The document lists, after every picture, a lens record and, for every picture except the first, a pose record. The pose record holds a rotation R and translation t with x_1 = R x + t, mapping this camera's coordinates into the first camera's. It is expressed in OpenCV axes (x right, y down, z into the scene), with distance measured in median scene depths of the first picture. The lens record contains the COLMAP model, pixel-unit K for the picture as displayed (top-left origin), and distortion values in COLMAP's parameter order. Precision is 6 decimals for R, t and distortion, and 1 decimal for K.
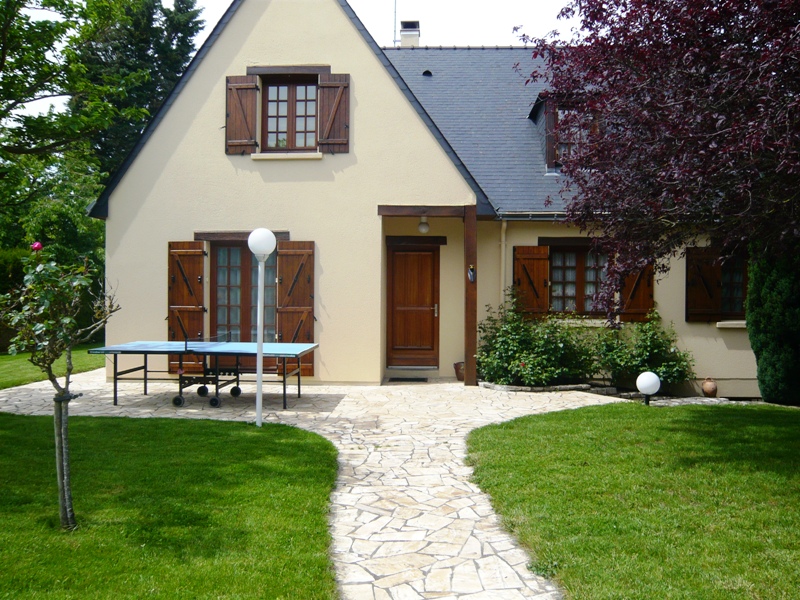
lens RADIAL K [[686.2, 0, 400.0], [0, 686.2, 300.0], [0, 0, 1]] dist [-0.007161, -0.003077]
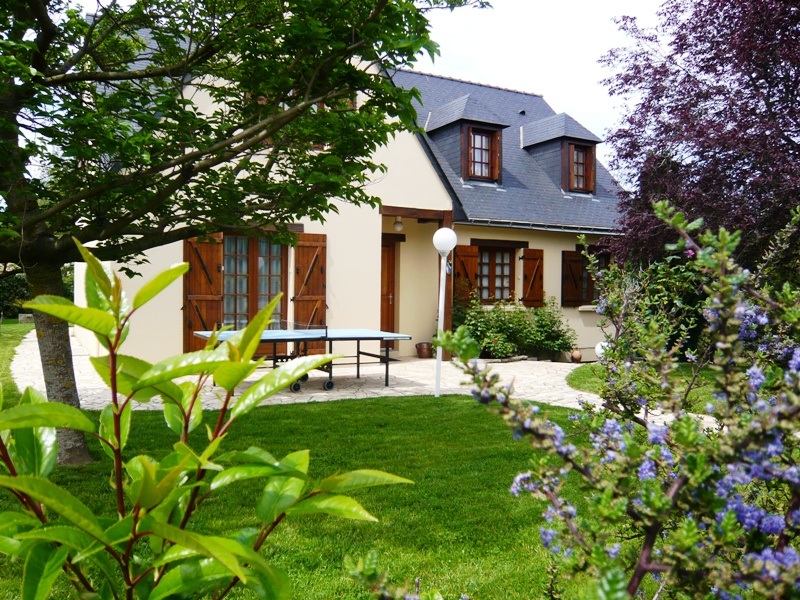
lens RADIAL K [[686.2, 0, 400.0], [0, 686.2, 300.0], [0, 0, 1]] dist [-0.007161, -0.003077]
pose [[0.854279, -0.003961, 0.519800, -0.586249], [-0.007294, 0.999781, 0.019605, -0.005217], [-0.519764, -0.020540, 0.854063, 0.019336]]
